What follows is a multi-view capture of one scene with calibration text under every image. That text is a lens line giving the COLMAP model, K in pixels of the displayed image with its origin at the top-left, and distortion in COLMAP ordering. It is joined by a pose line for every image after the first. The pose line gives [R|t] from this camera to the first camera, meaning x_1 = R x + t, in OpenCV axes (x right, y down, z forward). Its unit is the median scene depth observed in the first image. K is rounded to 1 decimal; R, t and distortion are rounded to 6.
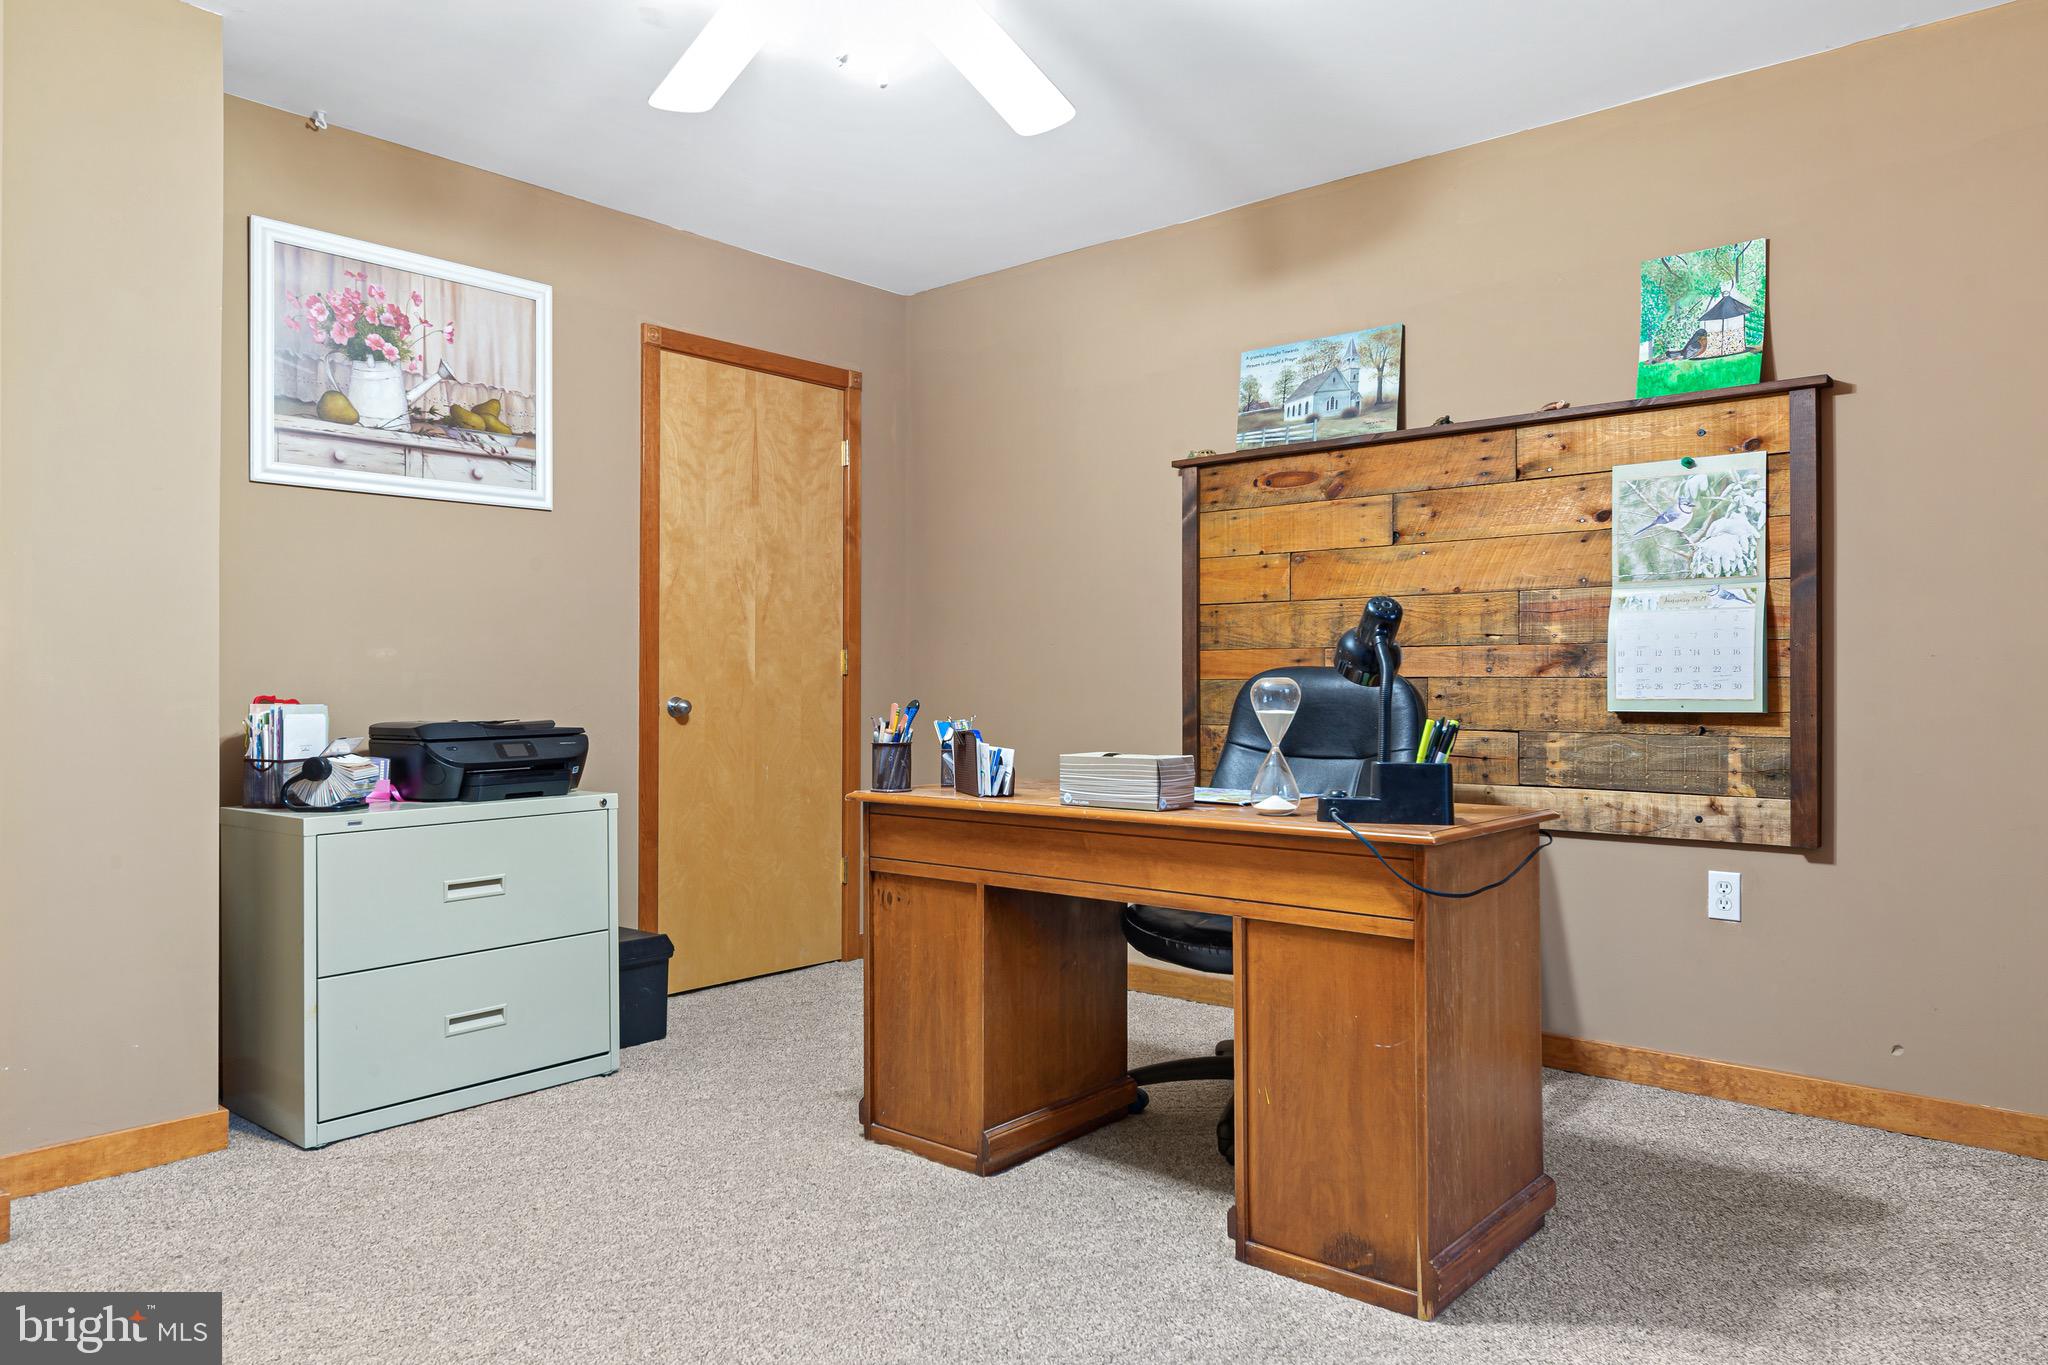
lens RADIAL K [[1340.6, 0, 1030.7], [0, 1340.6, 681.9], [0, 0, 1]] dist [0.013917, -0.011504]
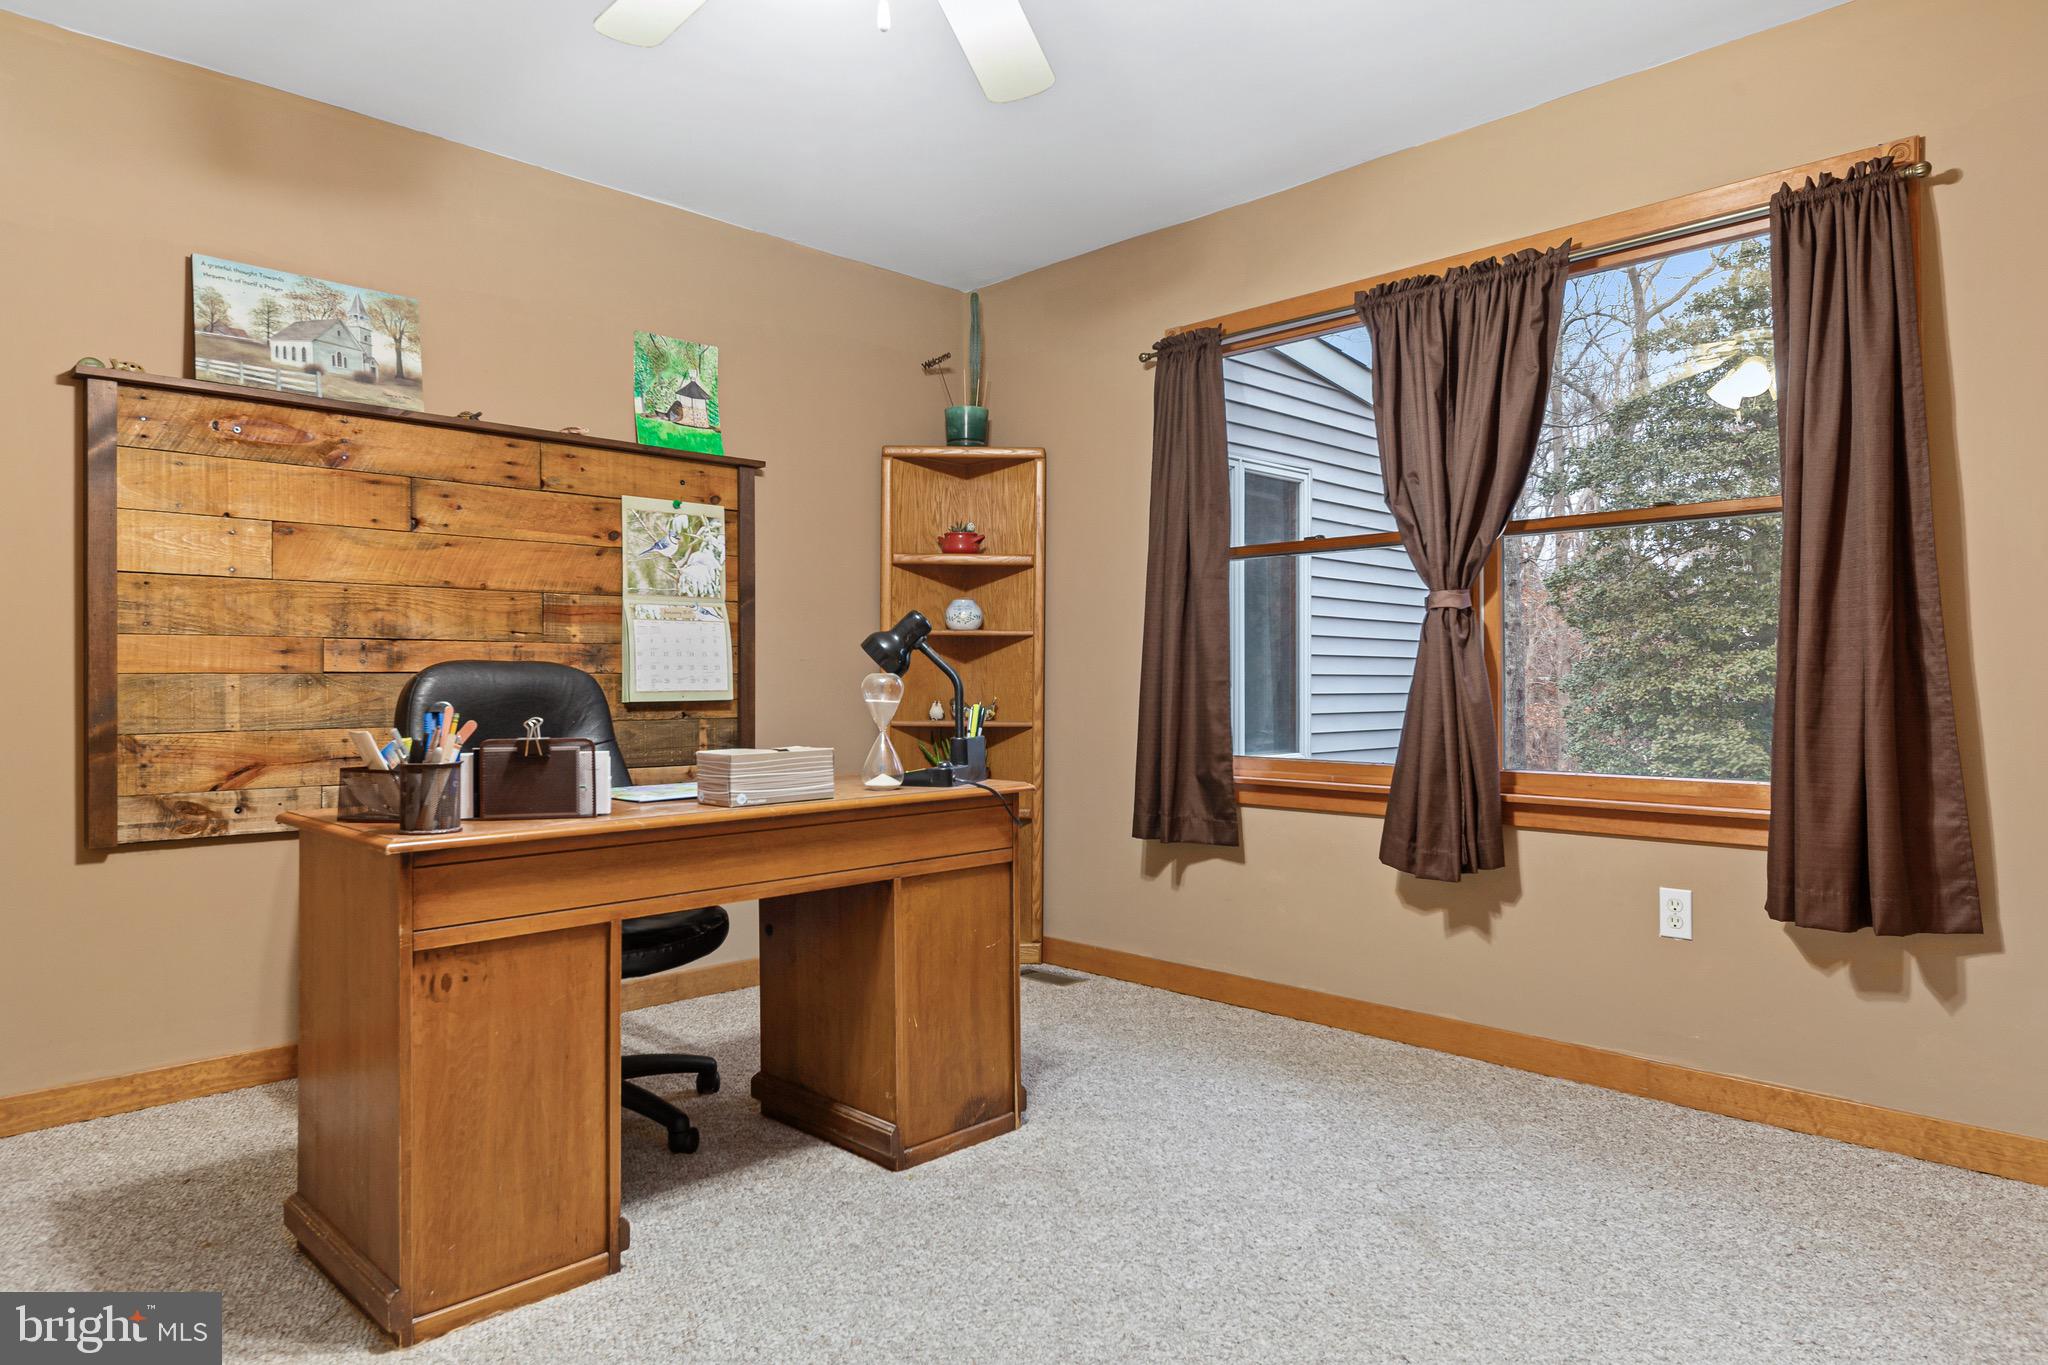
lens RADIAL K [[1252.2, 0, 1031.3], [0, 1252.2, 679.7], [0, 0, 1]] dist [0.015612, -0.012169]
pose [[0.077884, -0.001469, 0.996961, -0.647358], [-0.000393, 0.999999, 0.001504, 0.000483], [-0.996962, -0.000509, 0.077884, 0.560055]]
